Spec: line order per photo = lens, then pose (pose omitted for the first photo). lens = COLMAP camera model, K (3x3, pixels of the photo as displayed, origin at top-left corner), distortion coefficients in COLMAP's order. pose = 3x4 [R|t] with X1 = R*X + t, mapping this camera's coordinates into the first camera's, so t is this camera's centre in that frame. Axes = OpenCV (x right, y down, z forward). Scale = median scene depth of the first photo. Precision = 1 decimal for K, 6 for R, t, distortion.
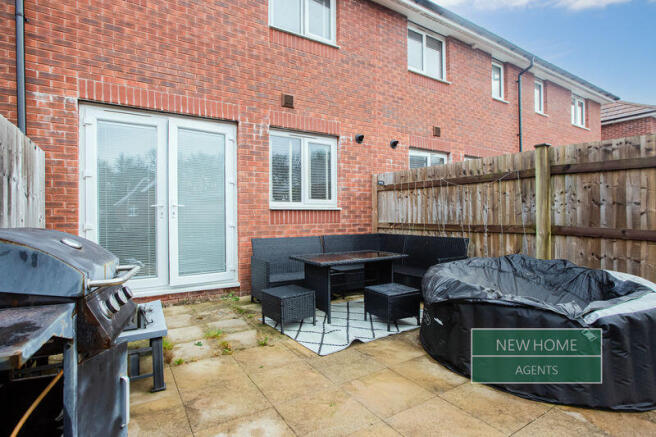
lens RADIAL K [[321.5, 0, 328.0], [0, 321.5, 218.5], [0, 0, 1]] dist [-0.007999, 0.000793]
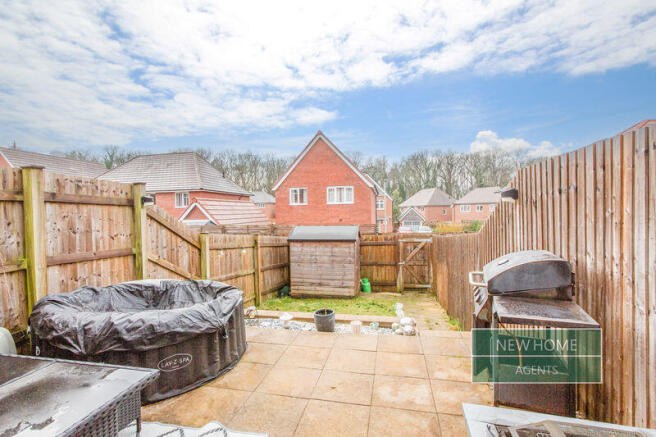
lens RADIAL K [[321.5, 0, 328.0], [0, 321.5, 218.5], [0, 0, 1]] dist [-0.007999, 0.000793]
pose [[-0.718848, 0.011341, 0.695074, -0.385191], [0.035967, 0.999134, 0.020896, -0.059649], [-0.694236, 0.040021, -0.718634, 0.826054]]
